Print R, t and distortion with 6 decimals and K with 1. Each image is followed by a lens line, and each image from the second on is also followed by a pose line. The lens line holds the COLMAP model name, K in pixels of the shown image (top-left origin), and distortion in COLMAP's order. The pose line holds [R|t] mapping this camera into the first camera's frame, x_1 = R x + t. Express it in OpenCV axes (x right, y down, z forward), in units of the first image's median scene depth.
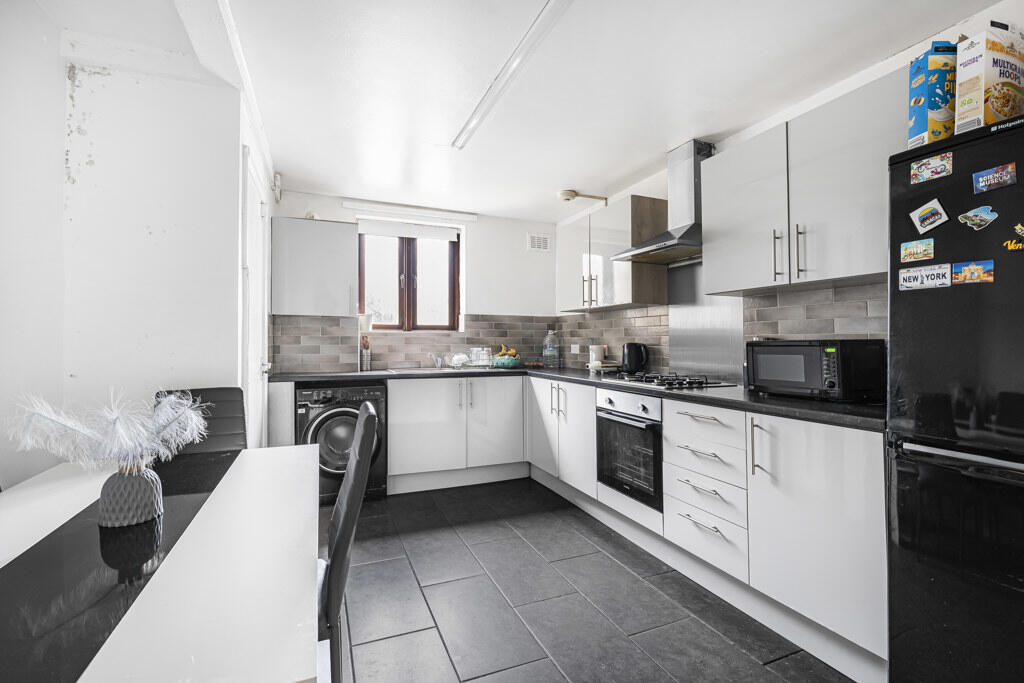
lens RADIAL K [[465.6, 0, 510.4], [0, 465.6, 339.8], [0, 0, 1]] dist [0.002167, -0.000922]
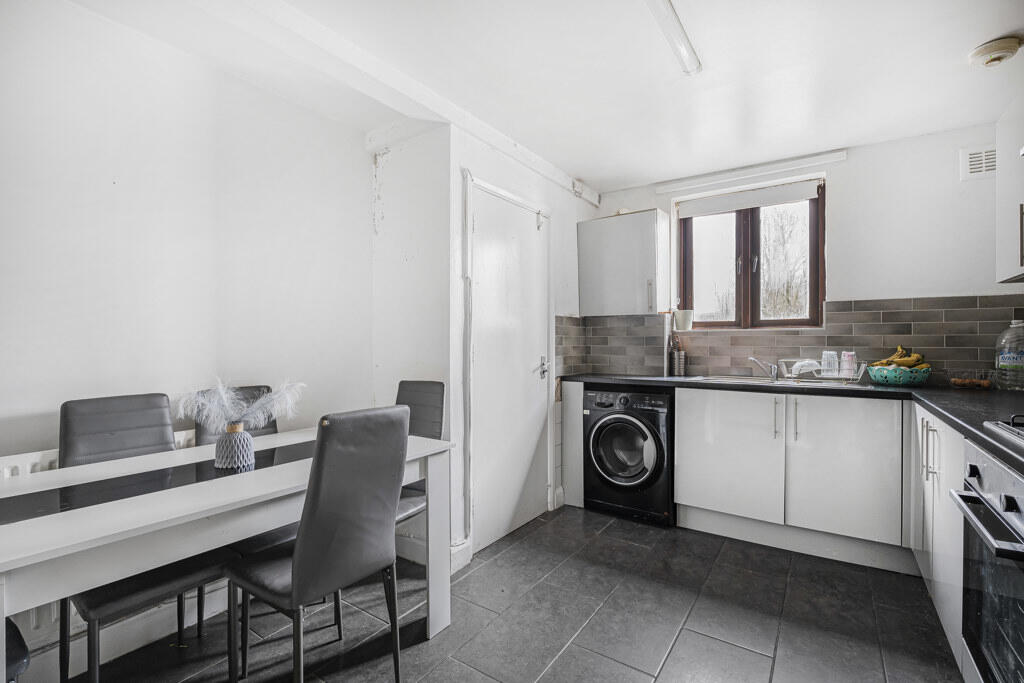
lens RADIAL K [[465.6, 0, 510.6], [0, 465.6, 343.1], [0, 0, 1]] dist [0.002167, -0.000922]
pose [[0.544336, -0.000779, -0.838867, 0.244044], [0.006225, 0.999976, 0.003110, 0.000792], [0.838844, -0.006915, 0.544328, 0.263703]]
